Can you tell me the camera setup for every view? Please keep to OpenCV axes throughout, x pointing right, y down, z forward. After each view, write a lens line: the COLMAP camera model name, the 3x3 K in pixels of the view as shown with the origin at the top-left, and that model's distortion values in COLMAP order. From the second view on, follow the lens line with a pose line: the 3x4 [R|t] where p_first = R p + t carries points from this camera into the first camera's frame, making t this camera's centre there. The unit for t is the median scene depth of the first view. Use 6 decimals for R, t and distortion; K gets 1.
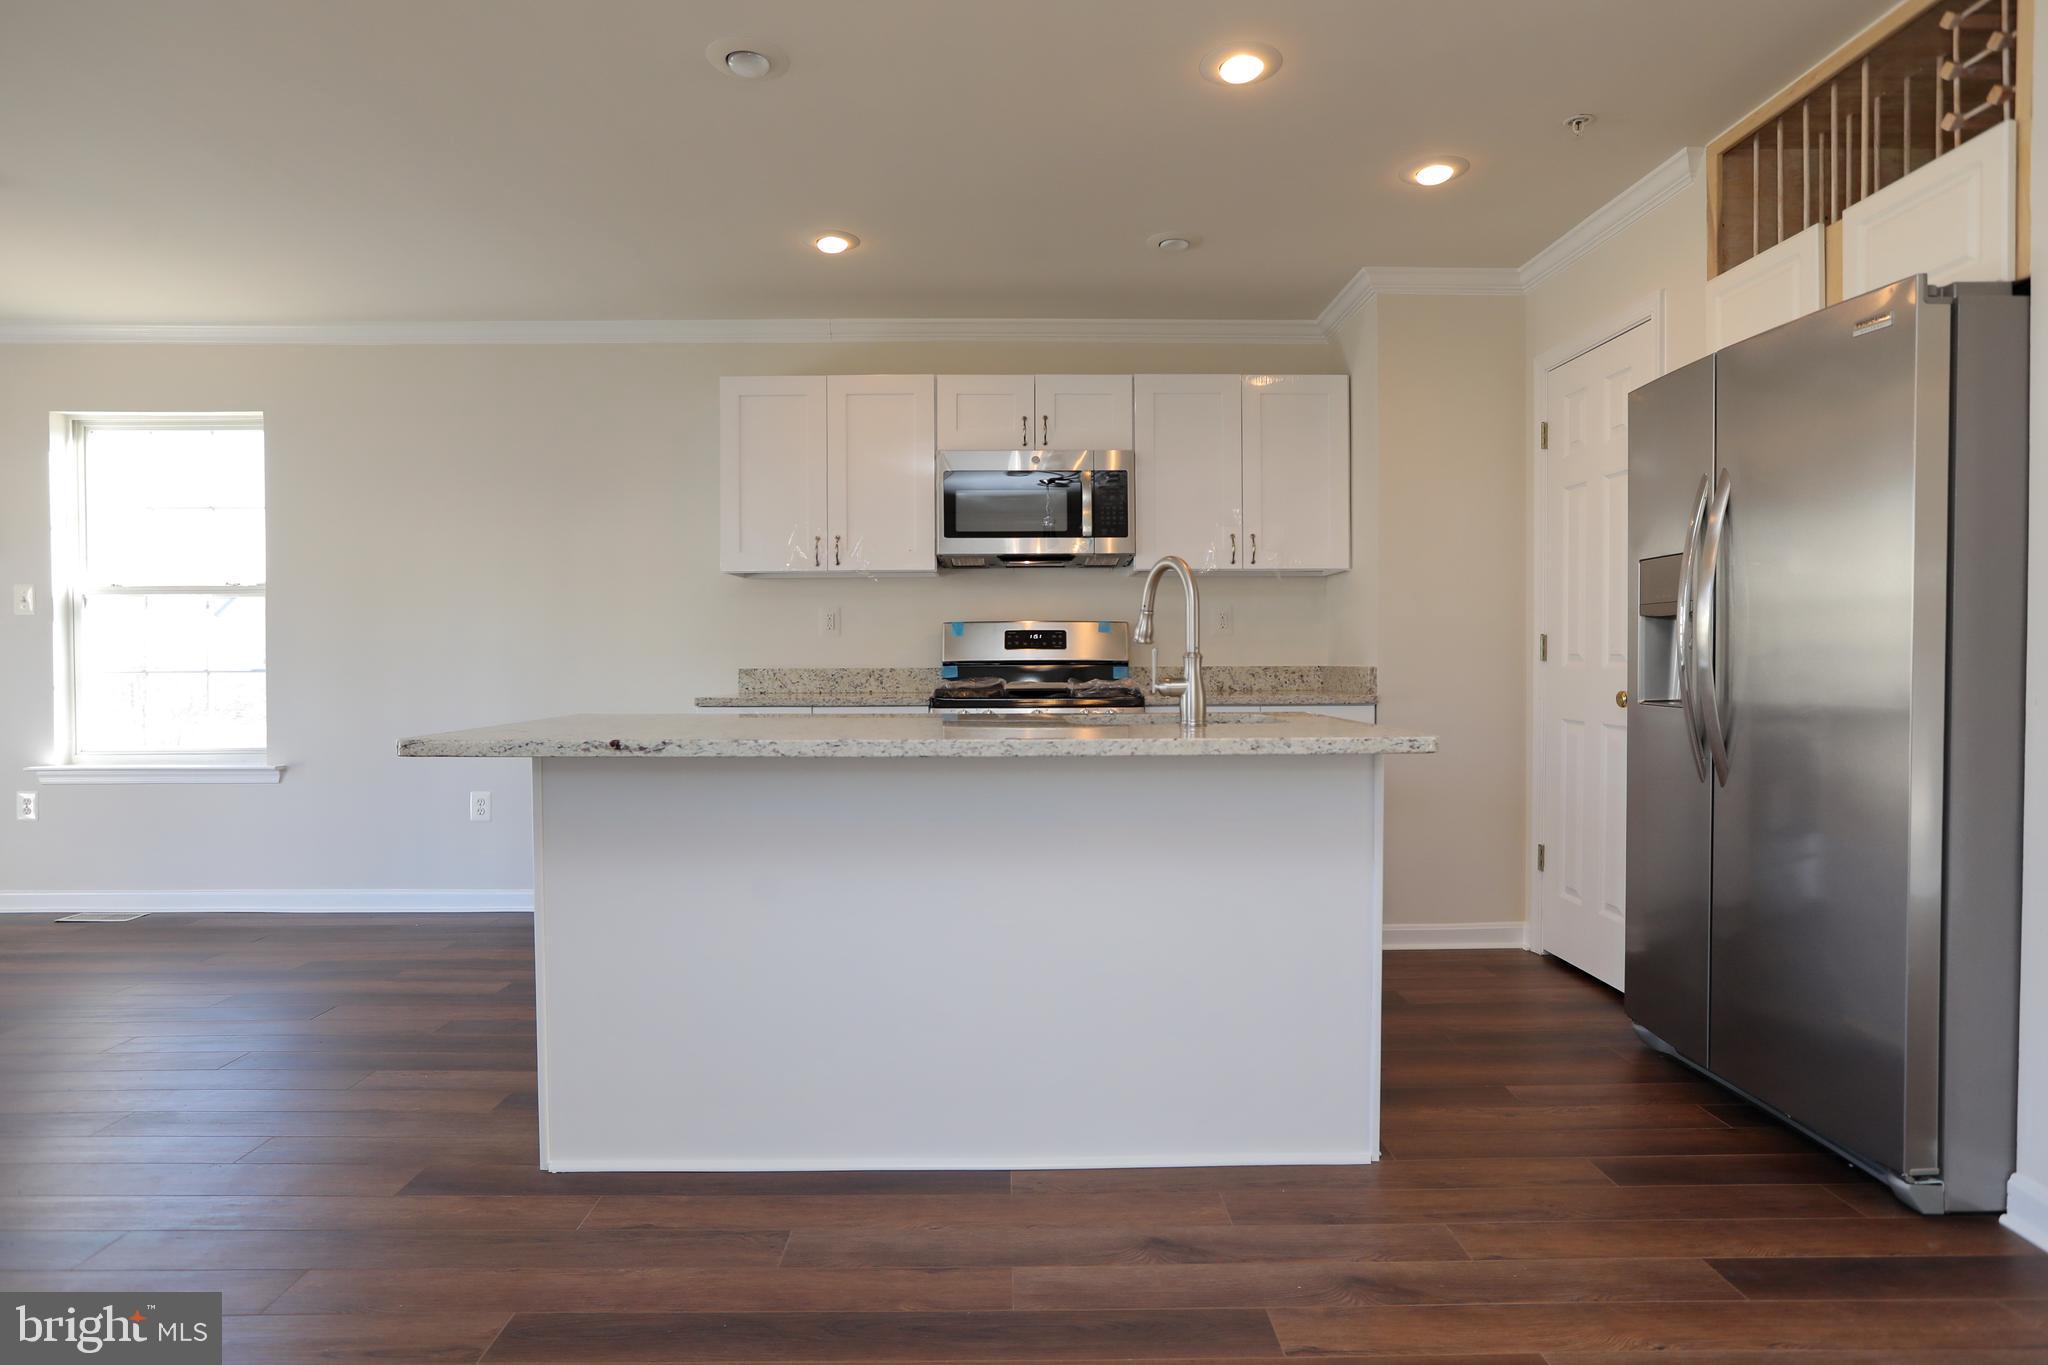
lens RADIAL K [[1080.4, 0, 1024.0], [0, 1080.4, 682.5], [0, 0, 1]] dist [-0.013463, 0.001380]
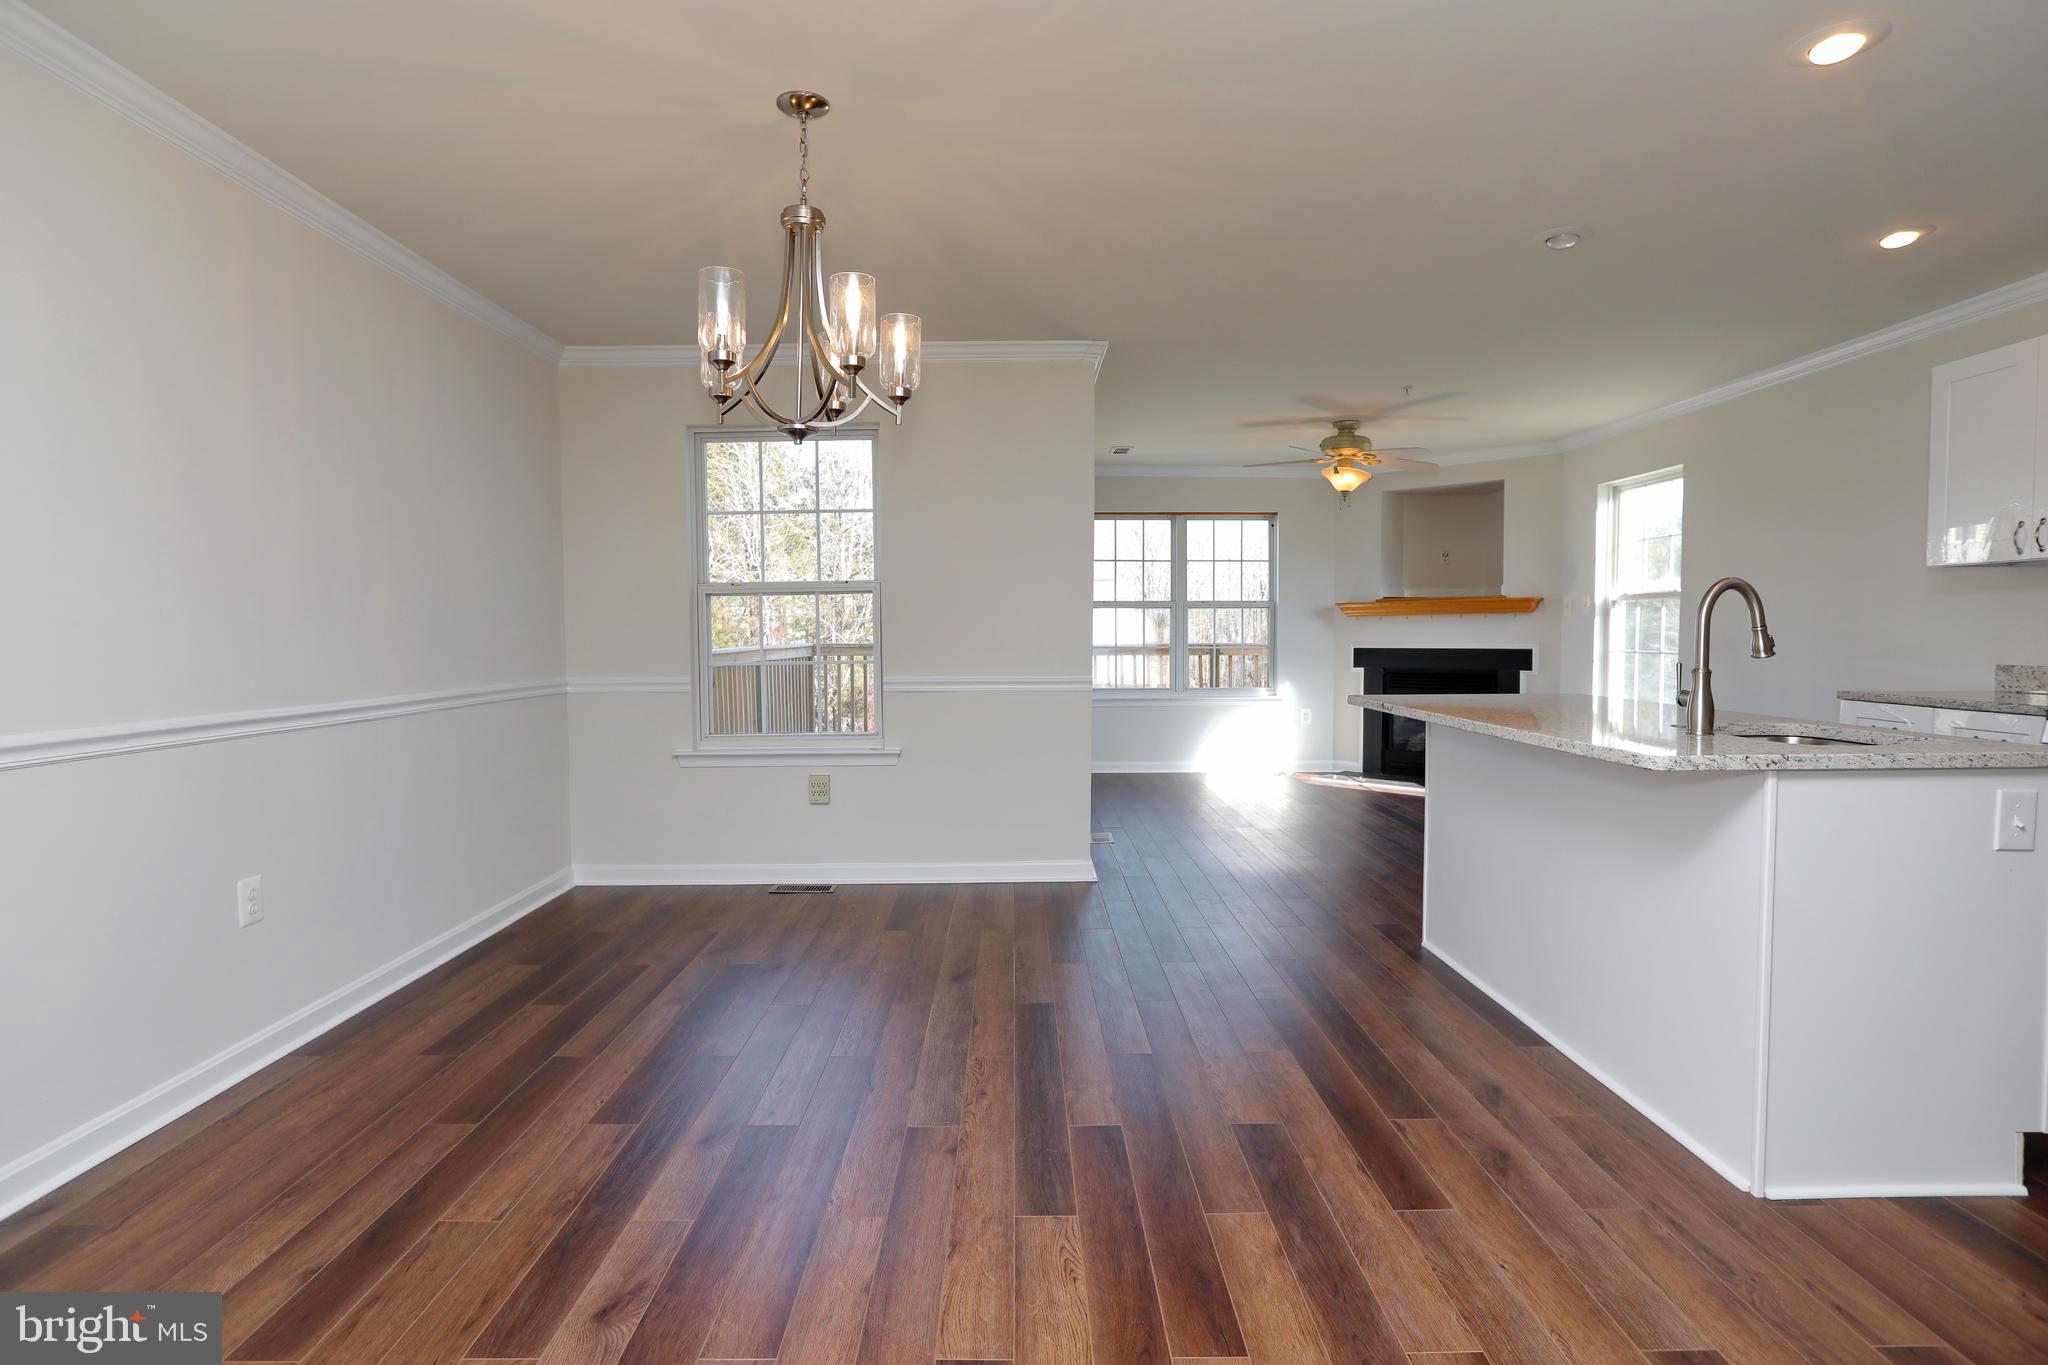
lens RADIAL K [[1059.9, 0, 1024.0], [0, 1059.9, 682.5], [0, 0, 1]] dist [-0.066263, 0.049195]
pose [[-0.011426, 0.055421, -0.998398, 1.243282], [-0.019911, 0.998252, 0.055641, -0.059478], [0.999736, 0.020515, -0.010303, 0.337037]]
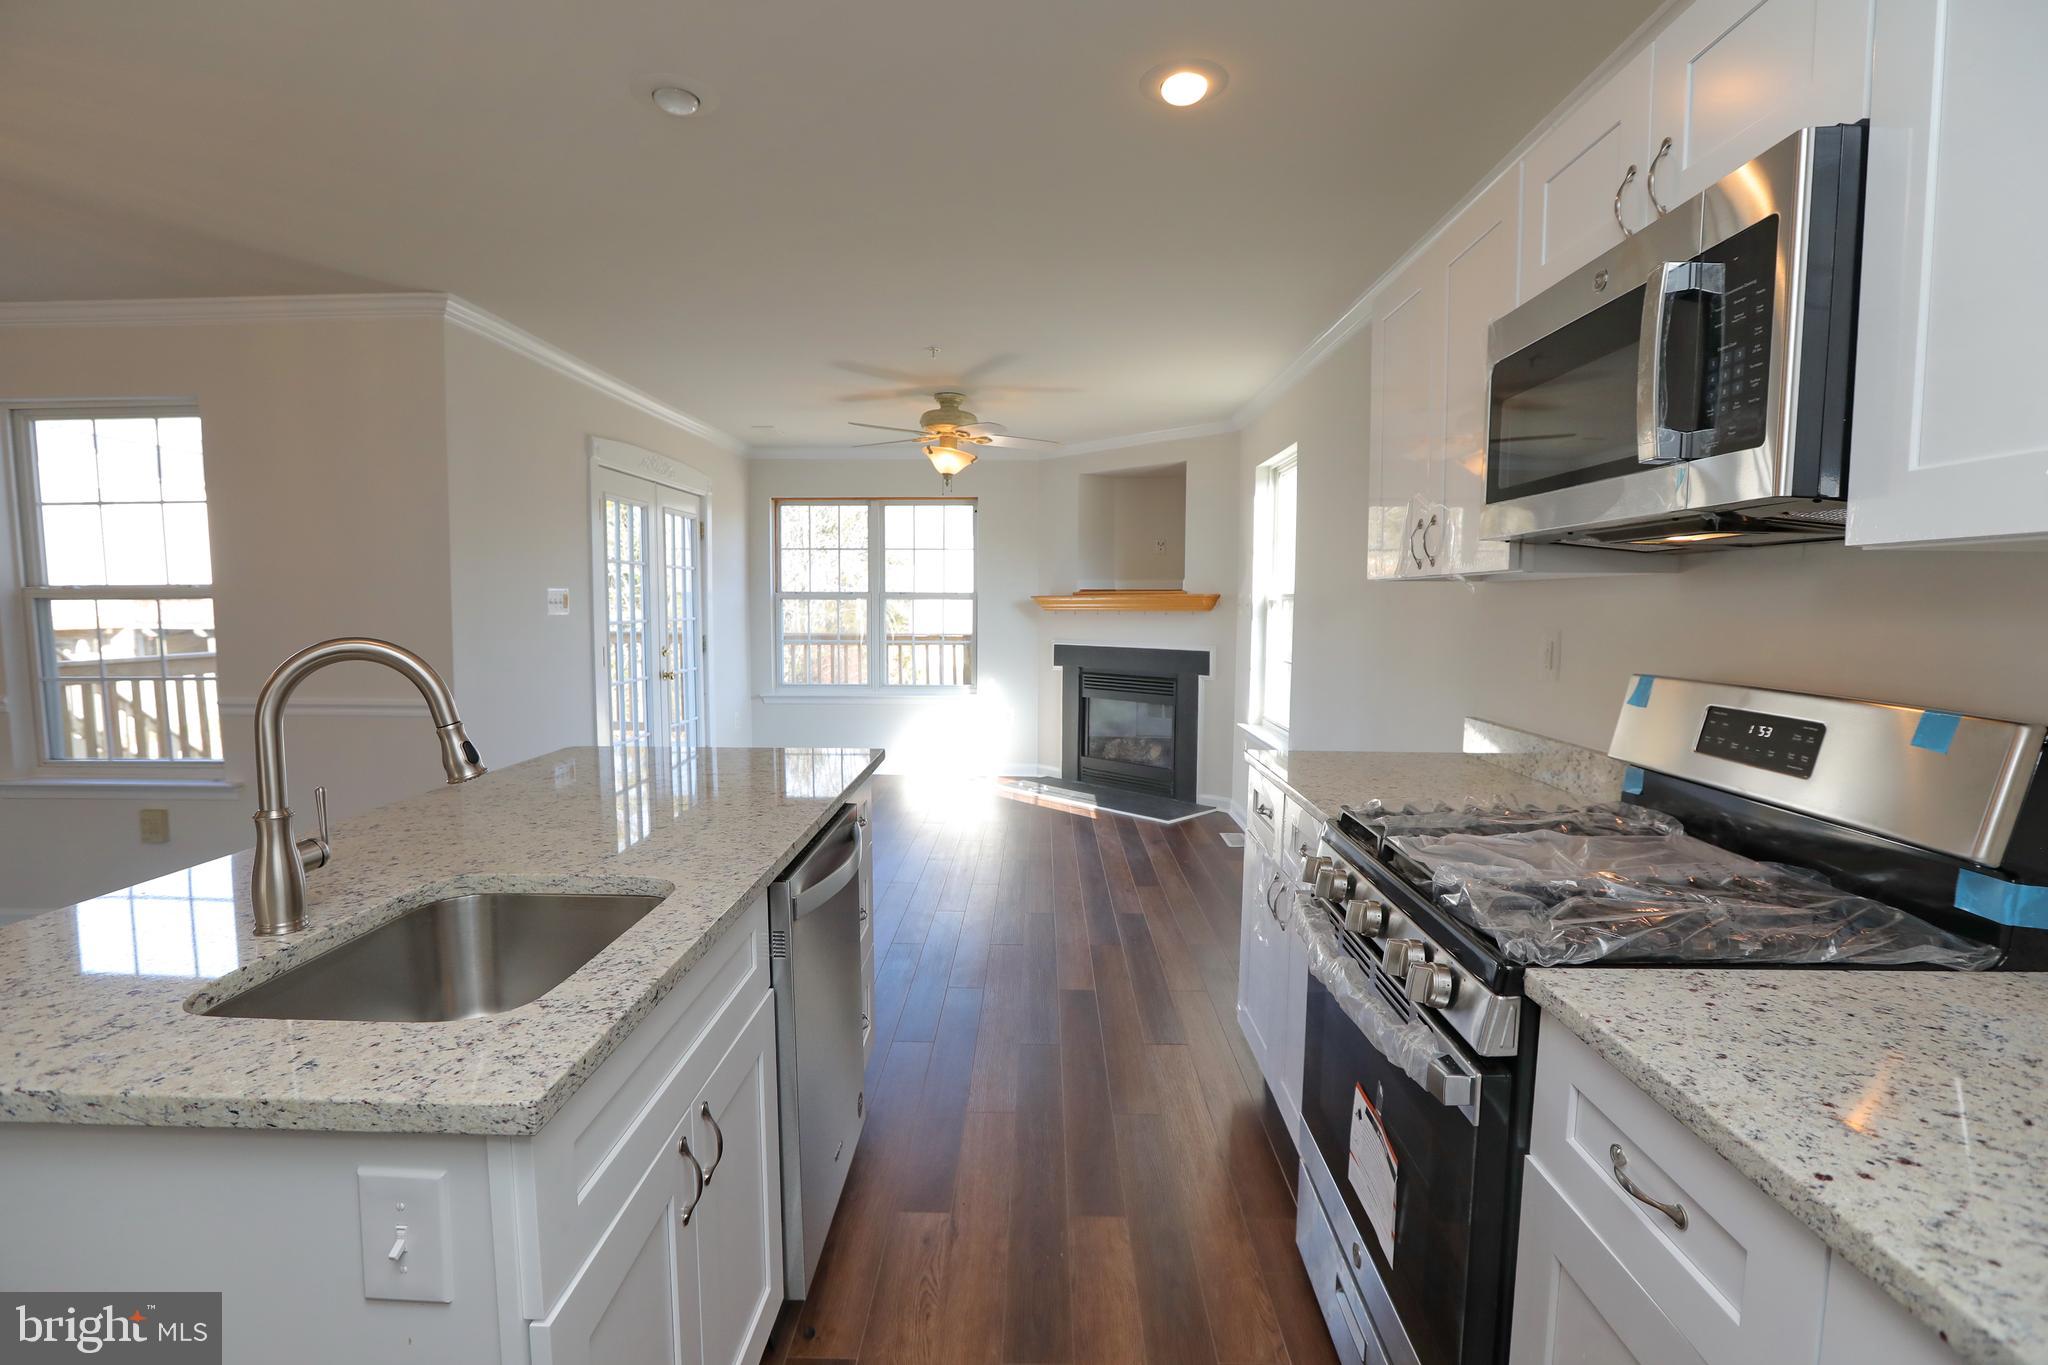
lens RADIAL K [[957.0, 0, 1024.0], [0, 957.0, 682.5], [0, 0, 1]] dist [-0.058822, 0.019188]
pose [[-0.039732, 0.090985, -0.995059, 0.651462], [-0.028381, 0.995341, 0.092144, -0.156689], [0.998807, 0.031901, -0.036965, 1.451247]]
